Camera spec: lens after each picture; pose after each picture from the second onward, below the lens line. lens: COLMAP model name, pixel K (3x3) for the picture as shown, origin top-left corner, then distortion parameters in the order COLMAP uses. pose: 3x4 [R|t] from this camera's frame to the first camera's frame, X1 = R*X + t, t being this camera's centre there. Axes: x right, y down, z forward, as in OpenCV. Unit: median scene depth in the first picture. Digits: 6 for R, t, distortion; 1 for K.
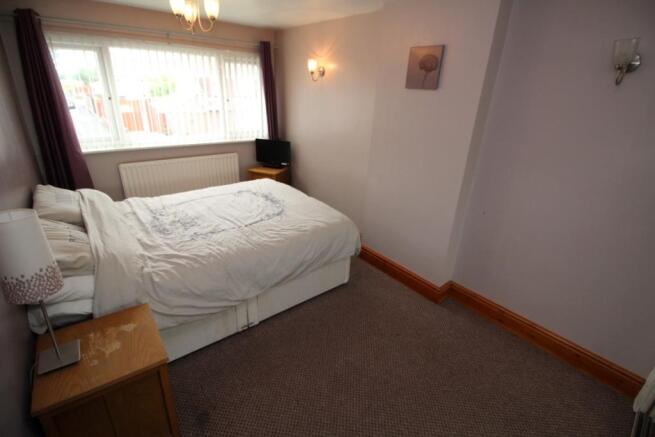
lens RADIAL K [[310.6, 0, 327.5], [0, 310.6, 218.5], [0, 0, 1]] dist [-0.004742, -0.000485]
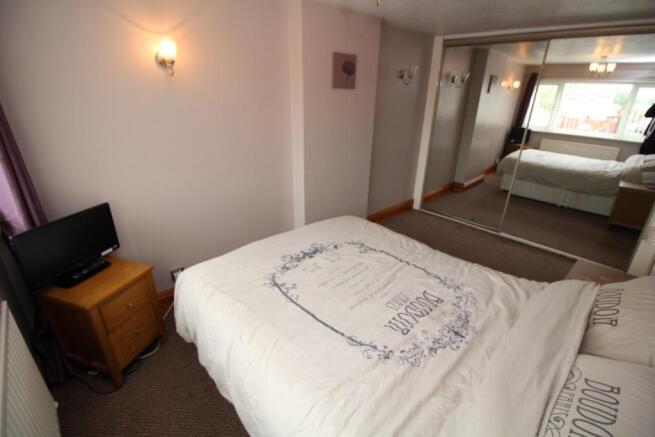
lens RADIAL K [[310.6, 0, 327.5], [0, 310.6, 218.5], [0, 0, 1]] dist [-0.004742, -0.000485]
pose [[-0.078847, -0.429501, 0.899618, -0.939634], [0.359785, 0.829344, 0.427484, -0.497406], [-0.929698, 0.357375, 0.089137, 1.044995]]
